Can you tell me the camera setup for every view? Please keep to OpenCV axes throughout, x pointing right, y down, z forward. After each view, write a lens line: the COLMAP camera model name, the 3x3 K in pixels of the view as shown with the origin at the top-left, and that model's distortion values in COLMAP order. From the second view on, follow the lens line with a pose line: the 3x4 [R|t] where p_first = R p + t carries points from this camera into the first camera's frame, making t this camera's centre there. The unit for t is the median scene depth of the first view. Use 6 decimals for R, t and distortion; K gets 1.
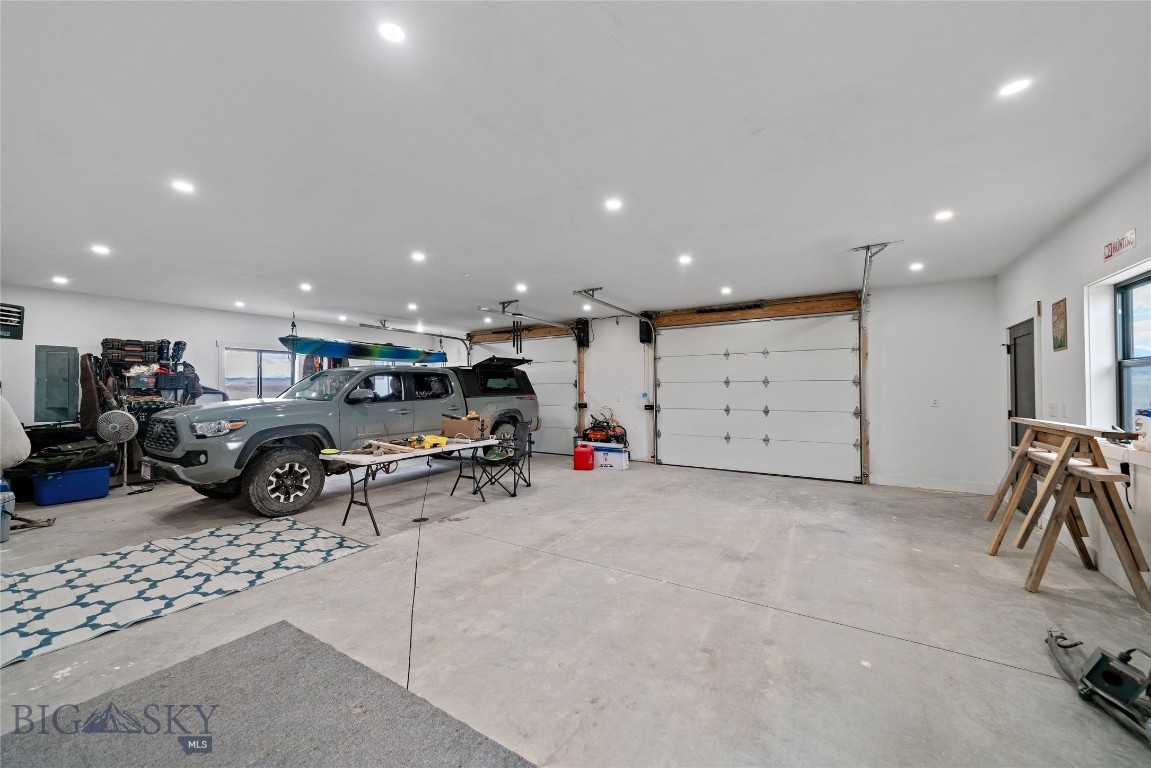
lens RADIAL K [[431.3, 0, 571.7], [0, 431.3, 383.7], [0, 0, 1]] dist [-0.001086, -0.000100]
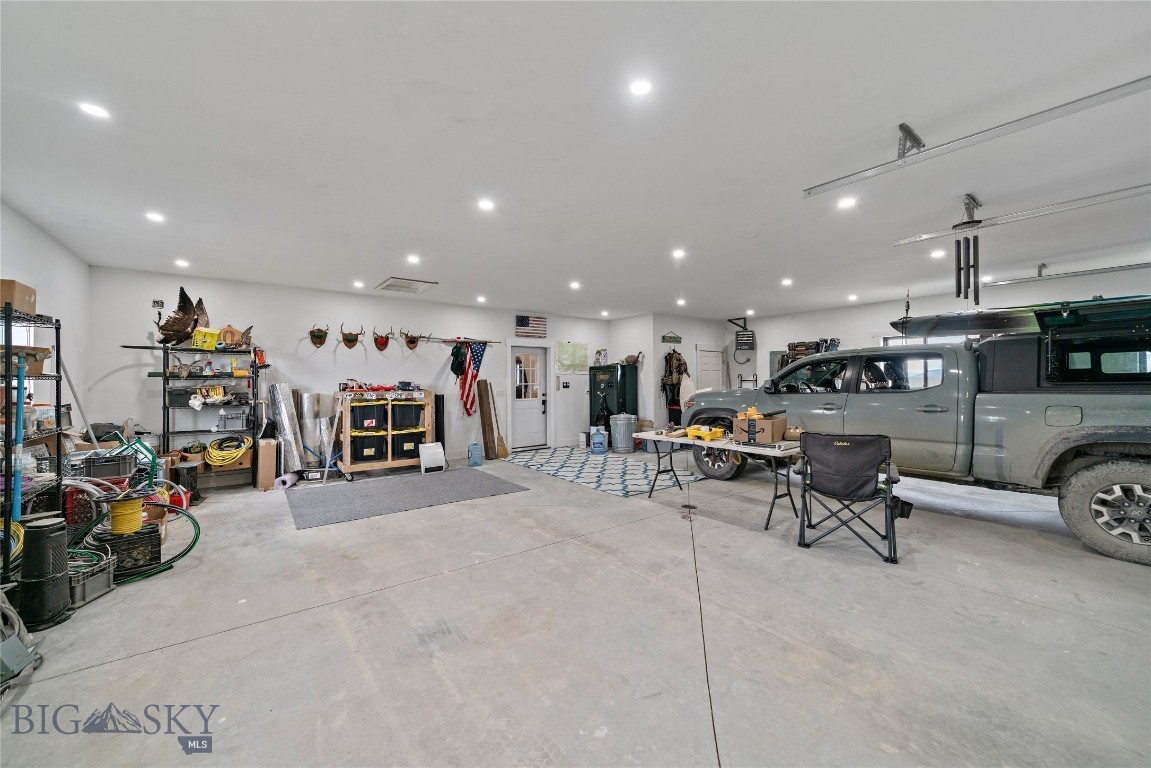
lens RADIAL K [[431.3, 0, 571.7], [0, 431.3, 383.7], [0, 0, 1]] dist [-0.001086, -0.000100]
pose [[-0.348201, 0.012324, -0.937339, 0.877511], [0.020869, 0.999768, 0.005392, 0.012223], [0.937187, -0.017684, -0.348378, 1.358029]]
